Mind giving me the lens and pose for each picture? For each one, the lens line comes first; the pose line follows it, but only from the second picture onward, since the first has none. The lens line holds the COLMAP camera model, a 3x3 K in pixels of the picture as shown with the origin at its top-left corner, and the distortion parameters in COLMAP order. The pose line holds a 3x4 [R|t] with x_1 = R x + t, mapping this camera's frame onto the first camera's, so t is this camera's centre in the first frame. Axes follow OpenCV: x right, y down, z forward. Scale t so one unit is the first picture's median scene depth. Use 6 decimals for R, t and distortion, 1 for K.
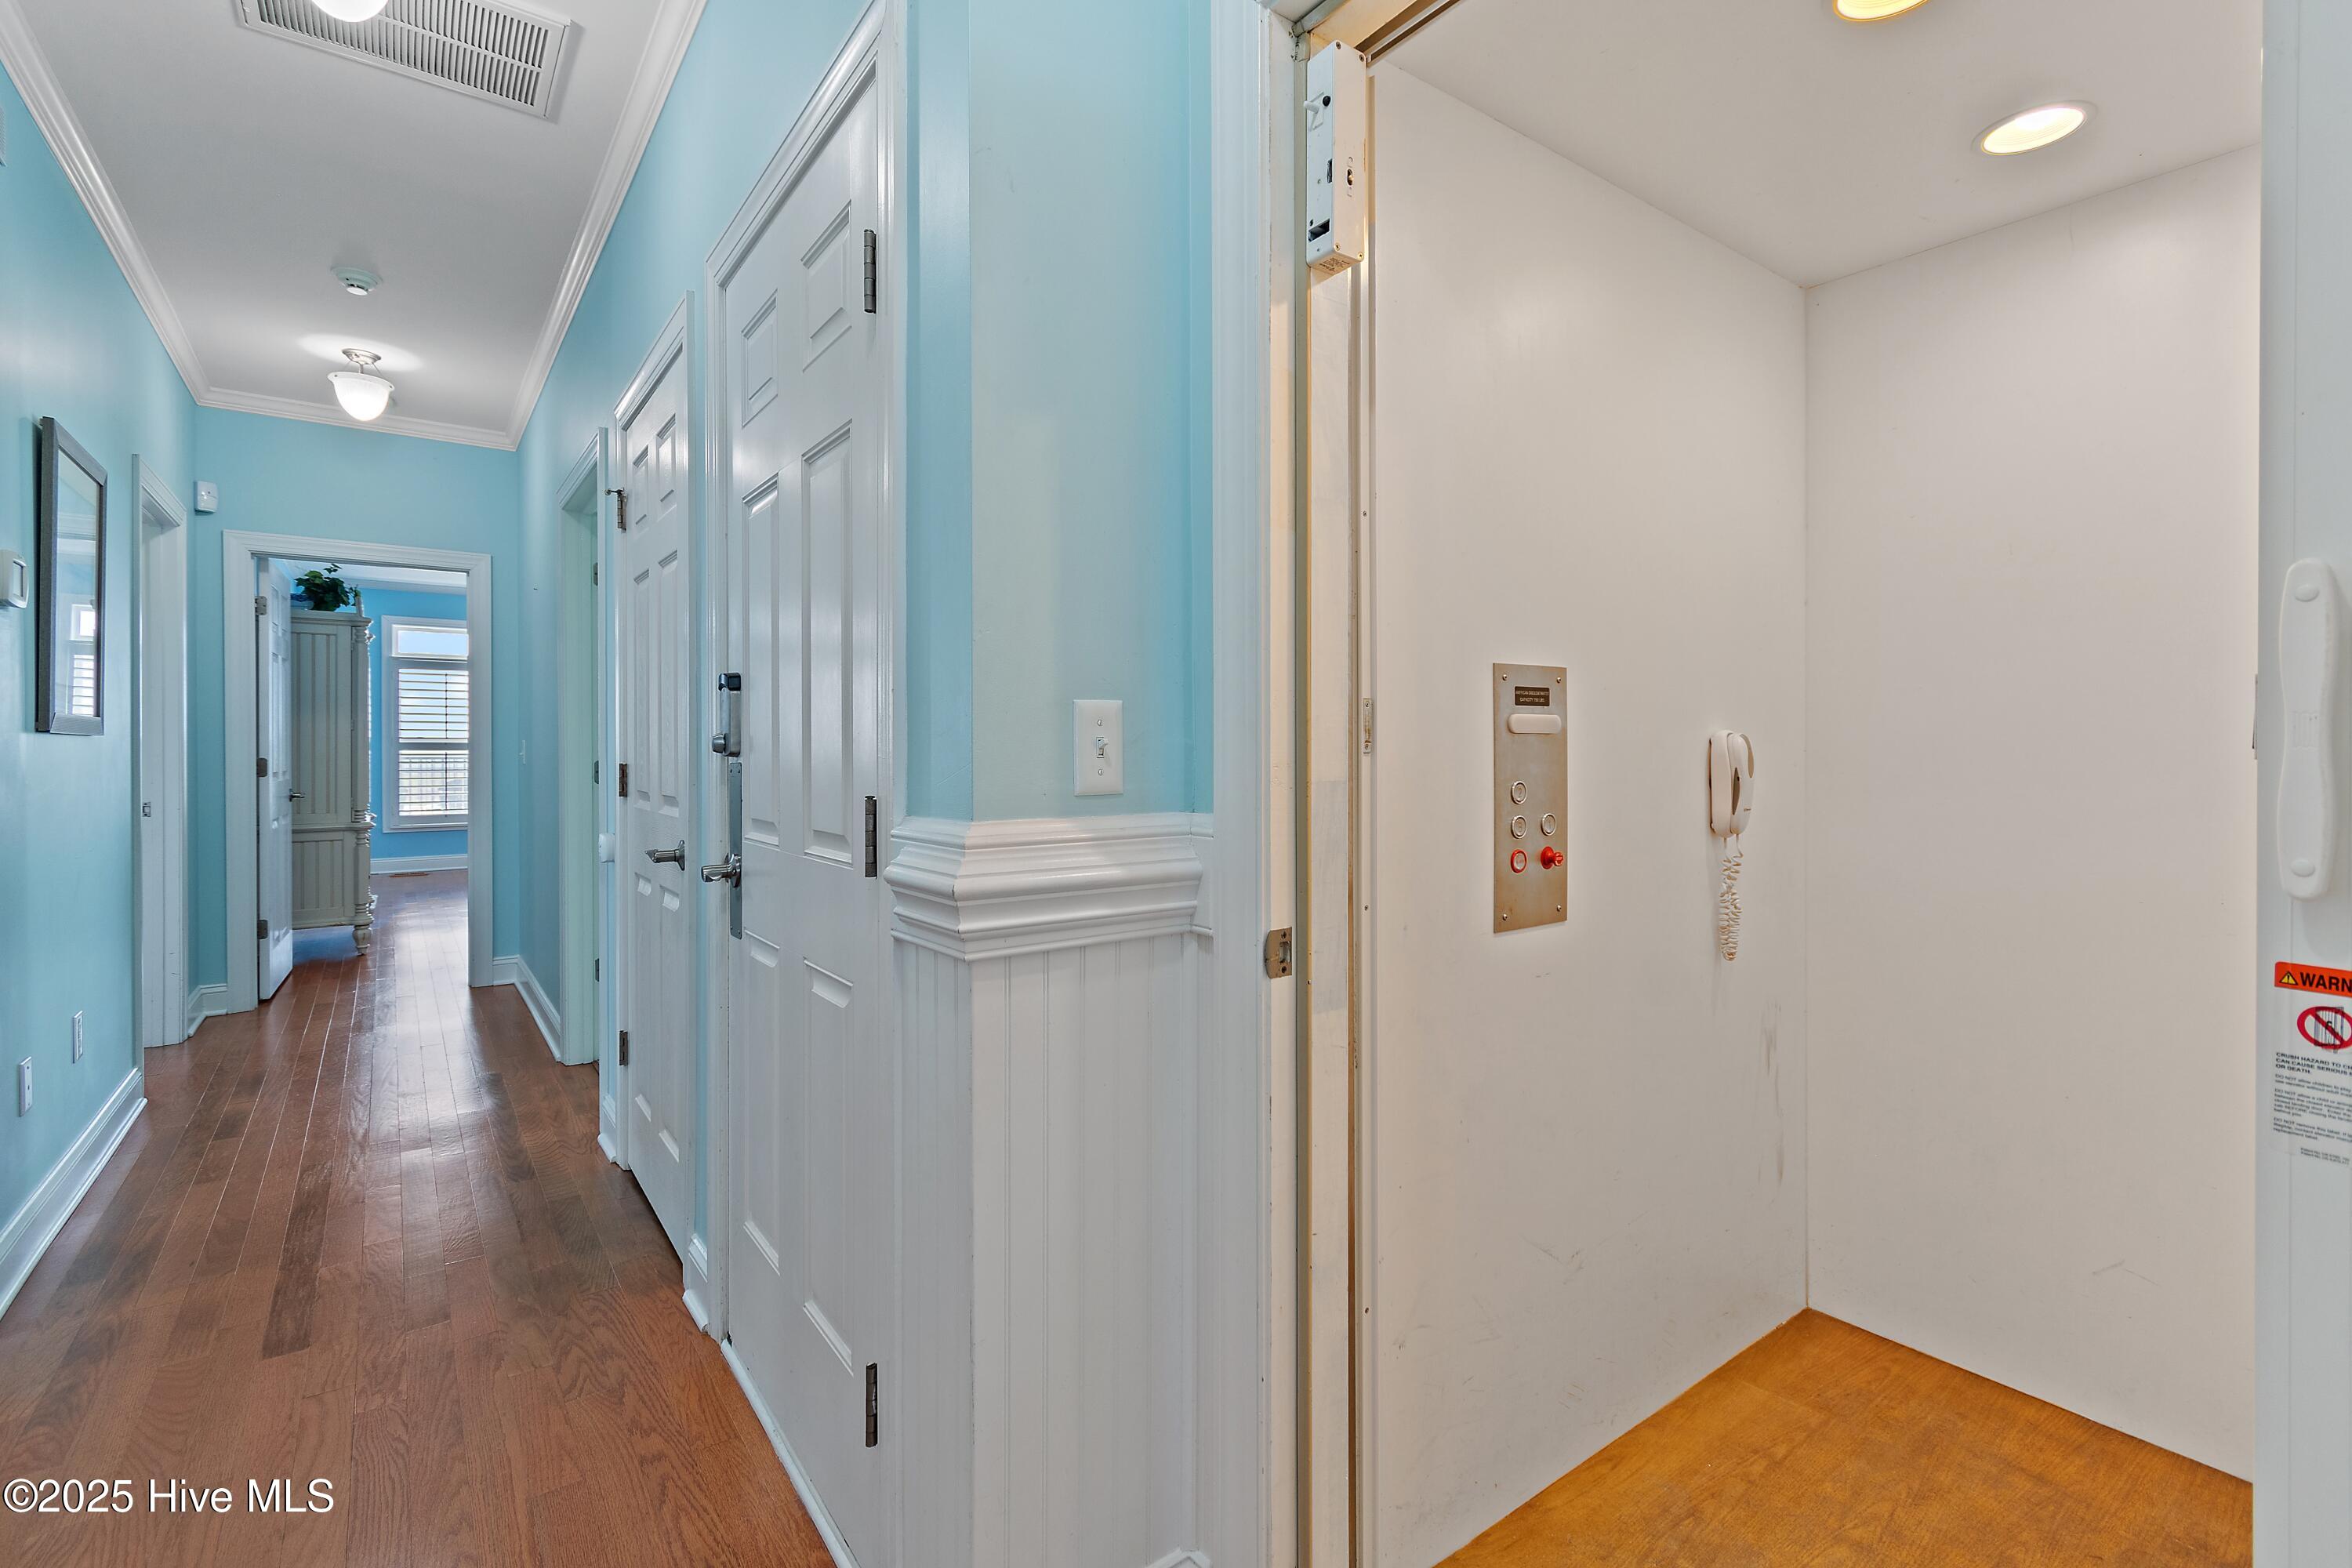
lens RADIAL K [[1034.9, 0, 1172.1], [0, 1034.9, 761.5], [0, 0, 1]] dist [0.000643, -0.000004]
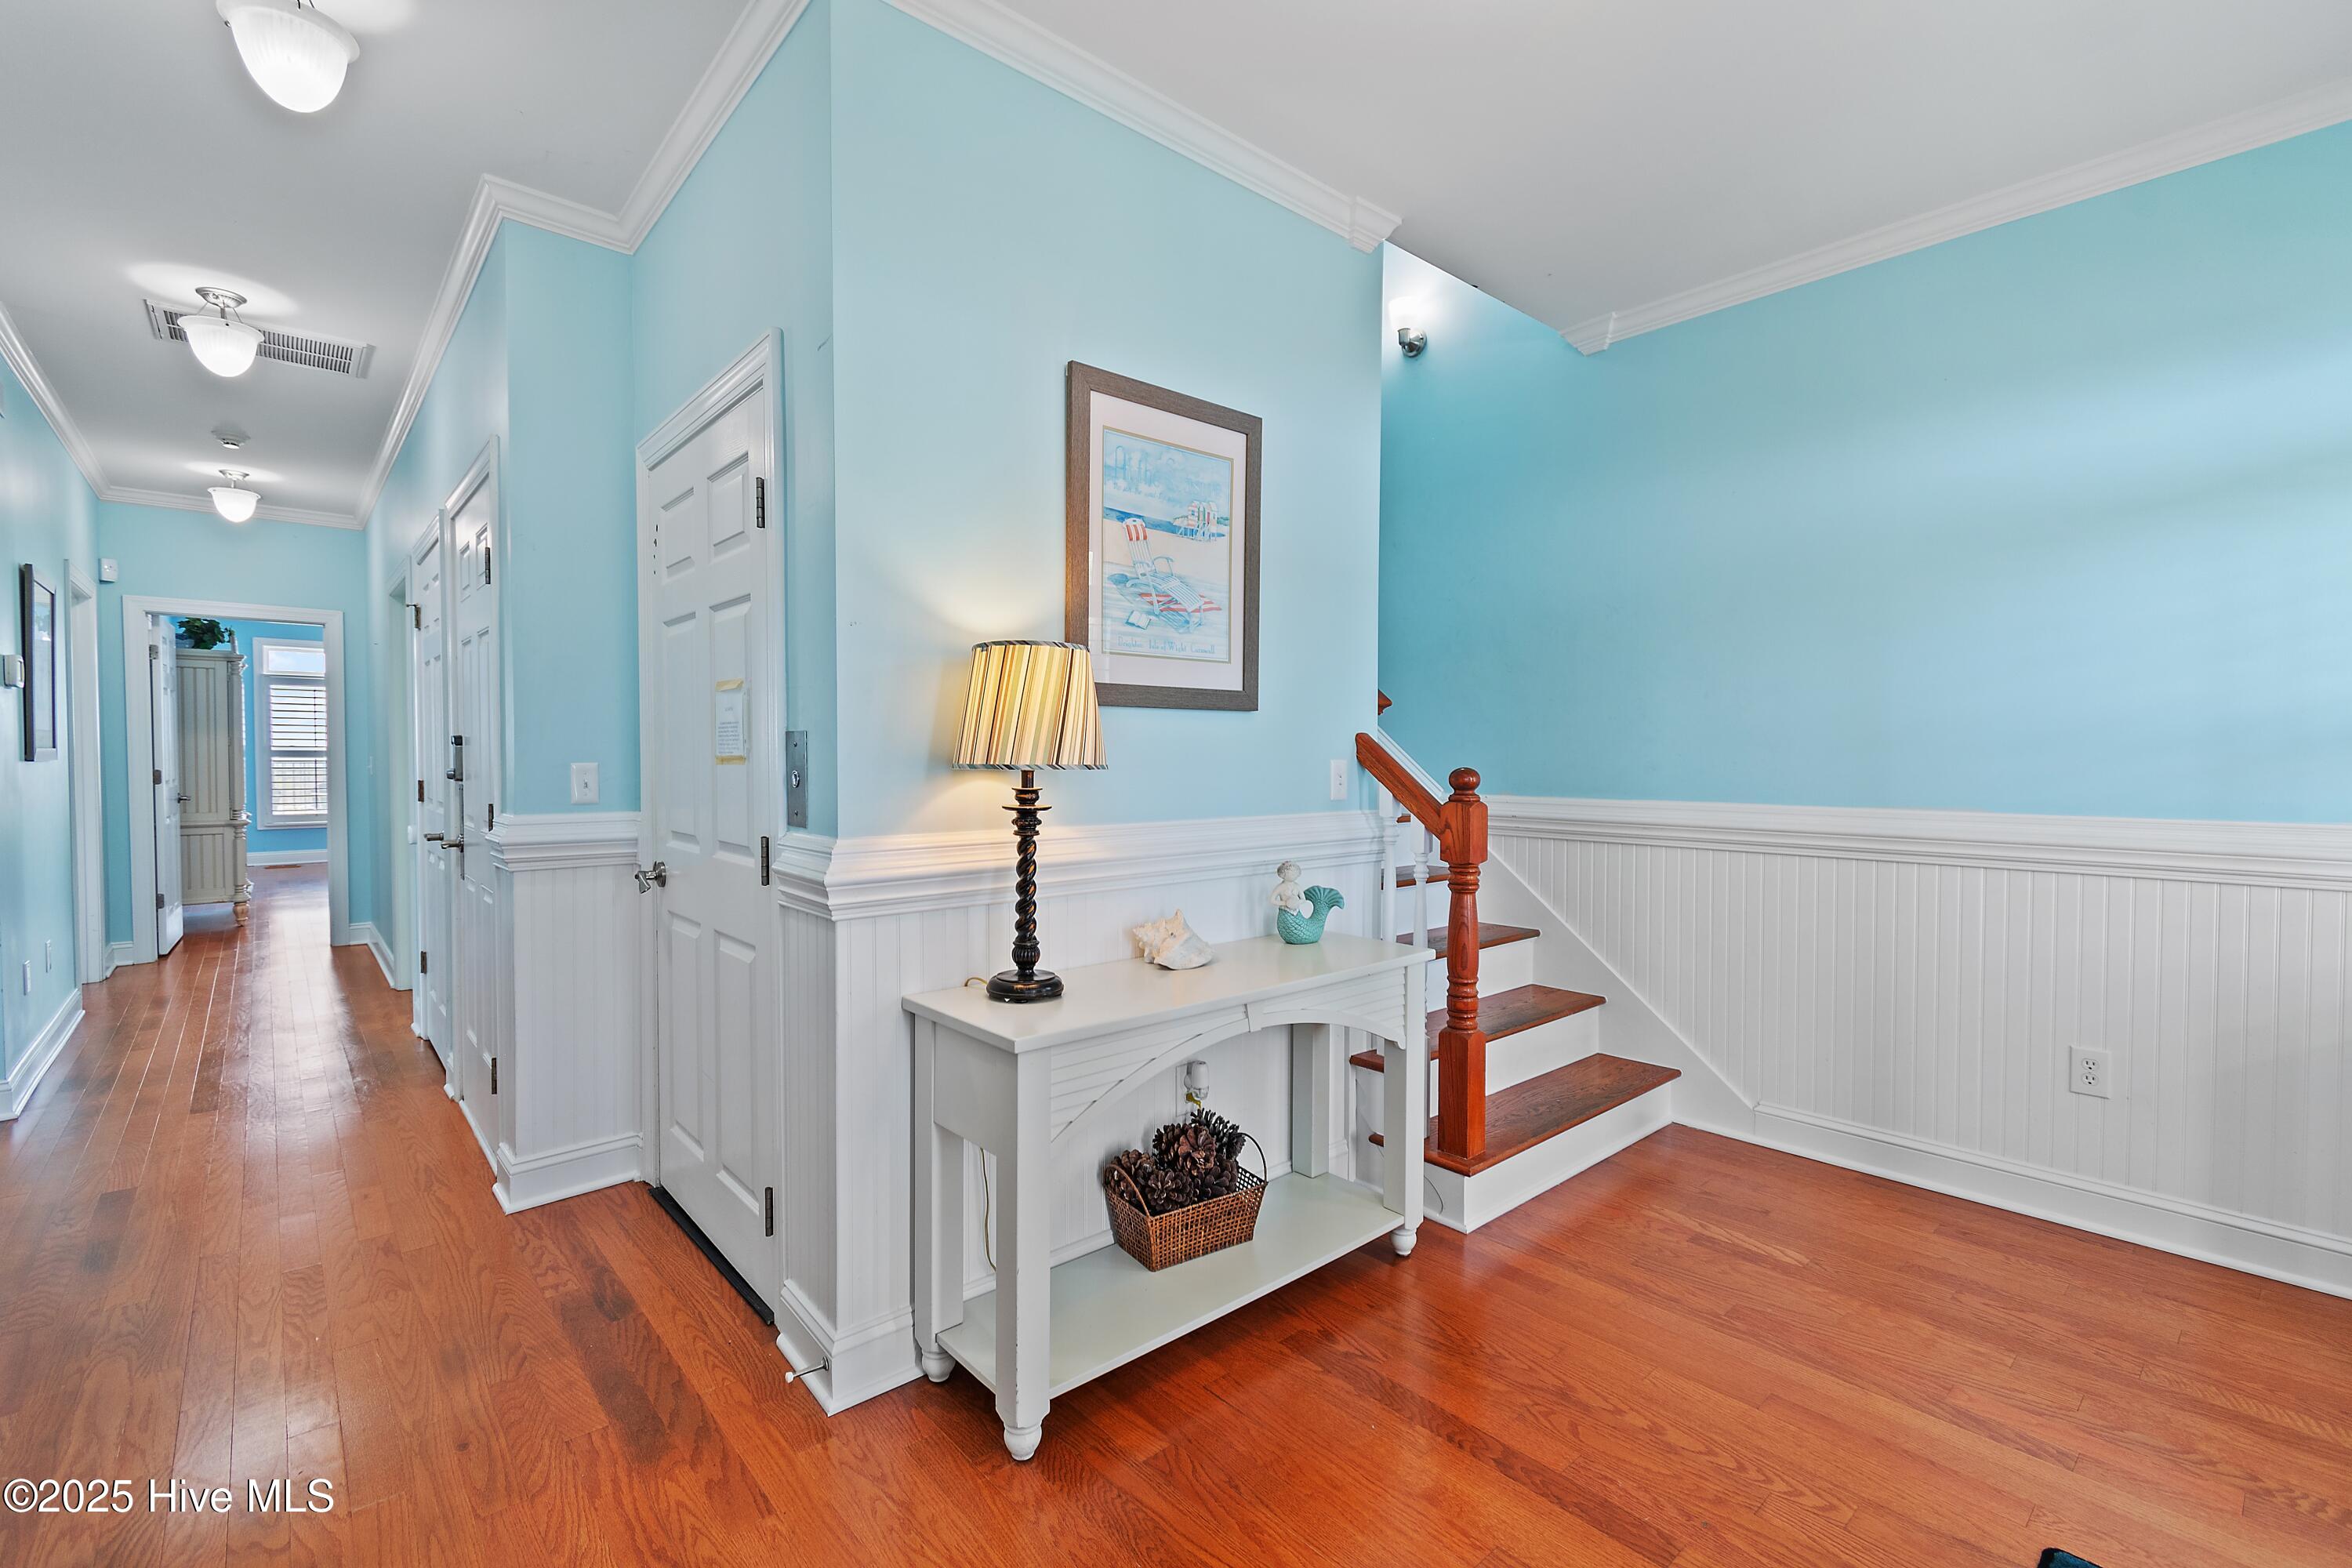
lens RADIAL K [[1034.9, 0, 1180.1], [0, 1034.9, 792.2], [0, 0, 1]] dist [0.000643, -0.000004]
pose [[0.997023, 0.004198, 0.076996, 0.287273], [-0.006273, 0.999623, 0.026722, -0.016987], [-0.076854, -0.027125, 0.996673, -0.376482]]
